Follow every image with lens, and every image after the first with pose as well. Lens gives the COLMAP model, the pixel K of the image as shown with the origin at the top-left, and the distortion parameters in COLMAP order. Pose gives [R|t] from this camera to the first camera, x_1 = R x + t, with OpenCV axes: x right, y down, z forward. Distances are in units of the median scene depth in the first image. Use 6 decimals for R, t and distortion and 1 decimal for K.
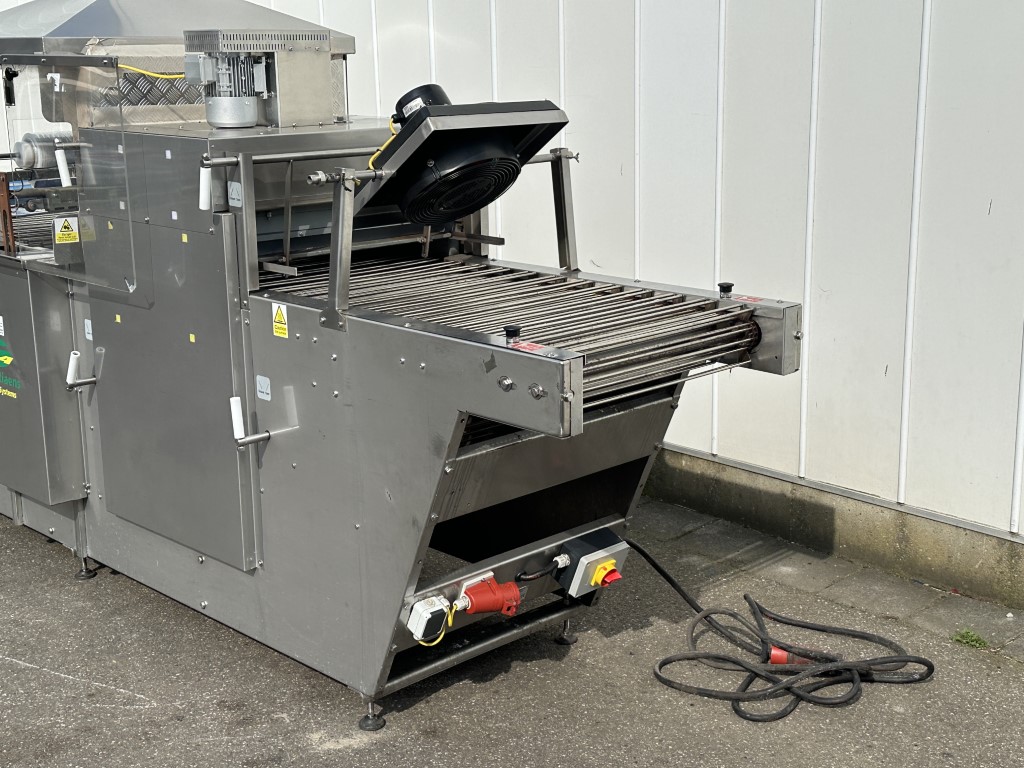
lens RADIAL K [[1432.1, 0, 512.0], [0, 1432.1, 384.0], [0, 0, 1]] dist [0.146897, -0.050719]
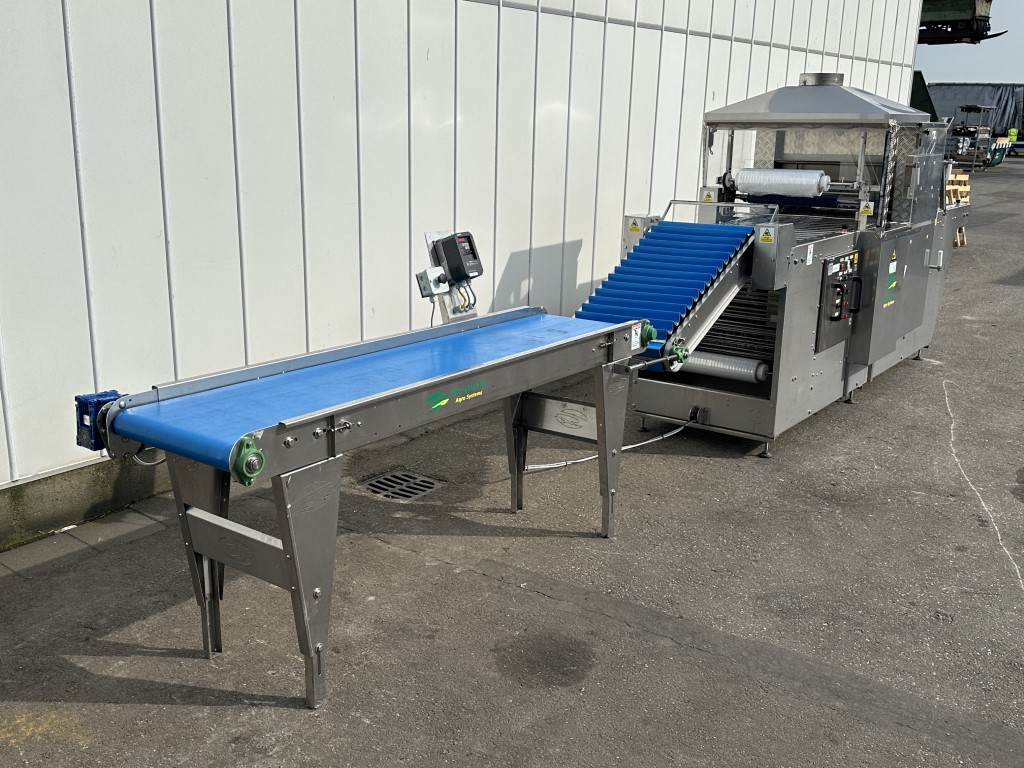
lens RADIAL K [[1005.8, 0, 519.7], [0, 1005.8, 387.0], [0, 0, 1]] dist [0.181720, -0.396812]
pose [[-0.185979, -0.239774, 0.952848, -1.782937], [0.220761, 0.934775, 0.278315, -0.423499], [-0.957432, 0.262113, -0.120916, 1.899587]]
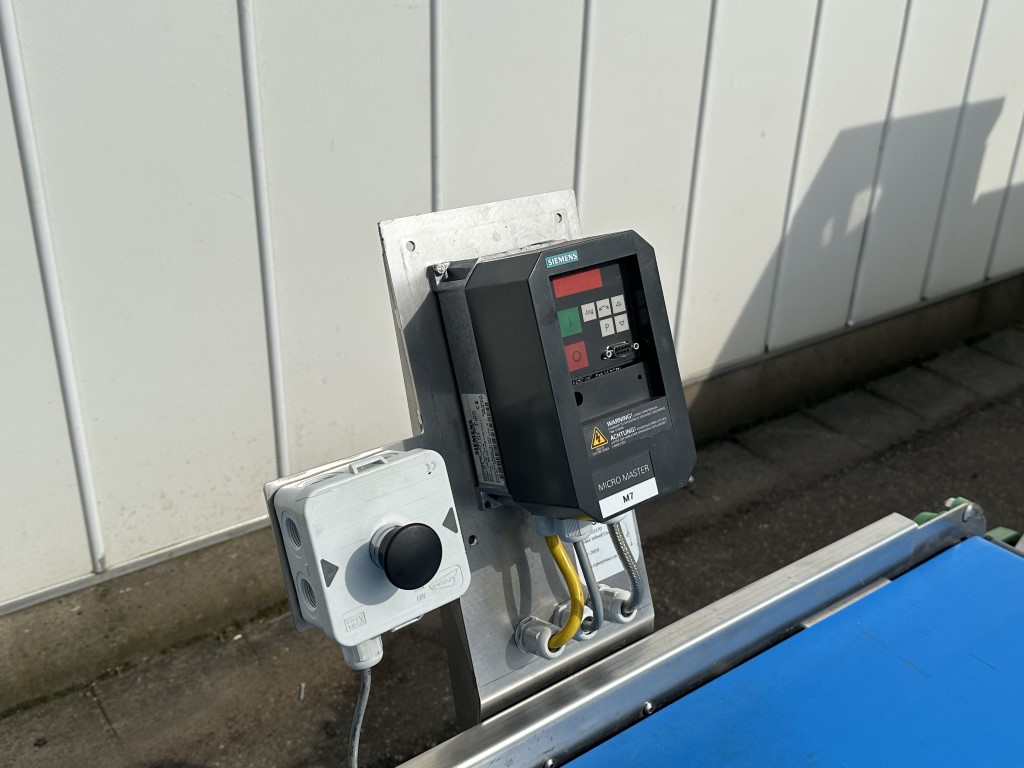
lens RADIAL K [[1008.2, 0, 509.5], [0, 1008.2, 380.5], [0, 0, 1]] dist [0.189030, -0.409662]
pose [[0.110820, -0.411494, 0.904650, -0.925732], [0.211894, 0.899110, 0.383017, -0.343823], [-0.970989, 0.149244, 0.186833, 1.776180]]
